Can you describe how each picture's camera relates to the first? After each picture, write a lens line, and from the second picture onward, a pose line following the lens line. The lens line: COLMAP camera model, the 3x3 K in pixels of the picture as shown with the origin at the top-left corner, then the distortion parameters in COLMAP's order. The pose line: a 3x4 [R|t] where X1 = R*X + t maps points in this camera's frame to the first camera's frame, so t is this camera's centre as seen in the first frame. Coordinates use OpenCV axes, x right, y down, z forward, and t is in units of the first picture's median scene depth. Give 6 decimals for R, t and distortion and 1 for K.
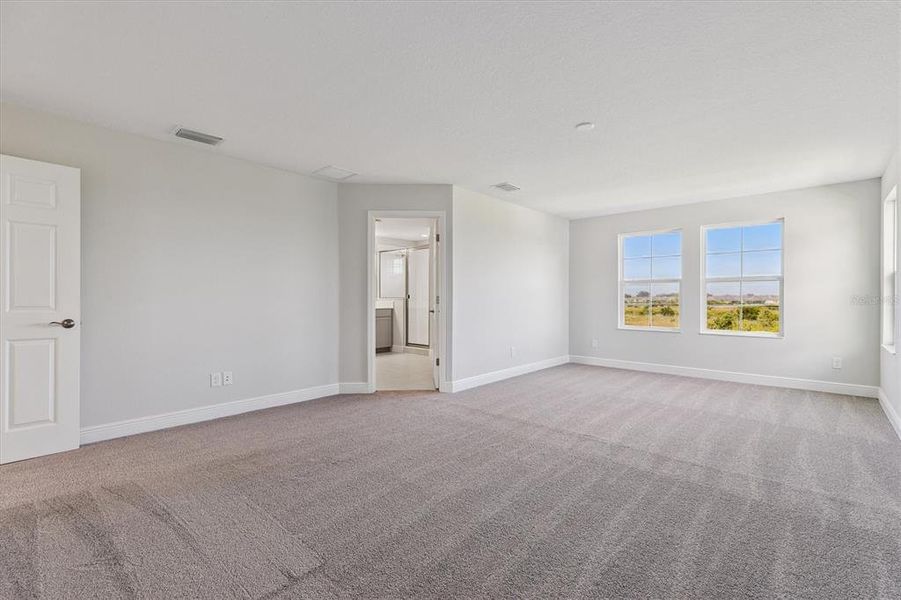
lens RADIAL K [[402.0, 0, 448.3], [0, 402.0, 297.2], [0, 0, 1]] dist [0.006176, 0.000206]
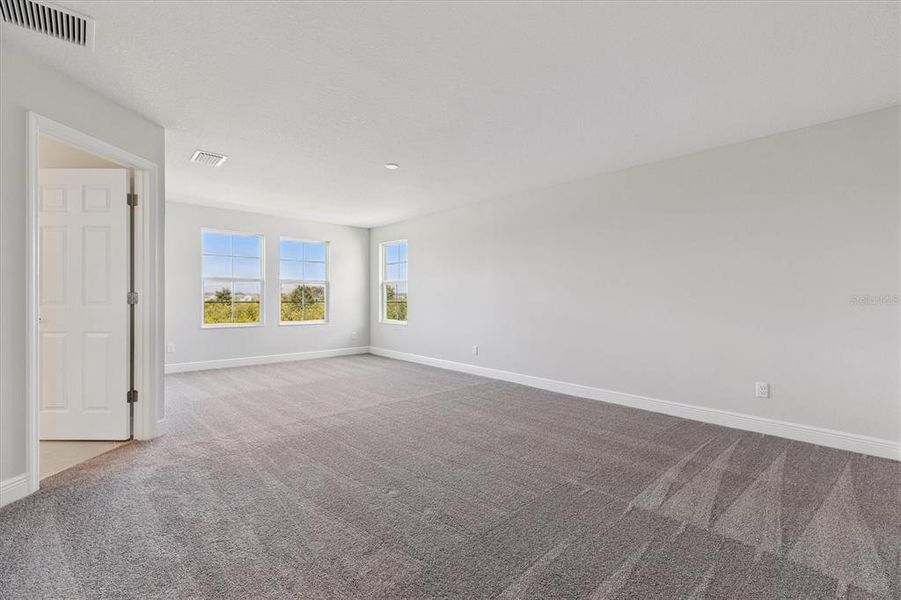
lens RADIAL K [[402.0, 0, 448.3], [0, 402.0, 297.2], [0, 0, 1]] dist [0.006176, 0.000206]
pose [[0.090384, 0.000117, 0.995907, -0.553844], [-0.007116, 0.999975, 0.000528, 0.001610], [-0.995882, -0.007135, 0.090383, 0.407150]]
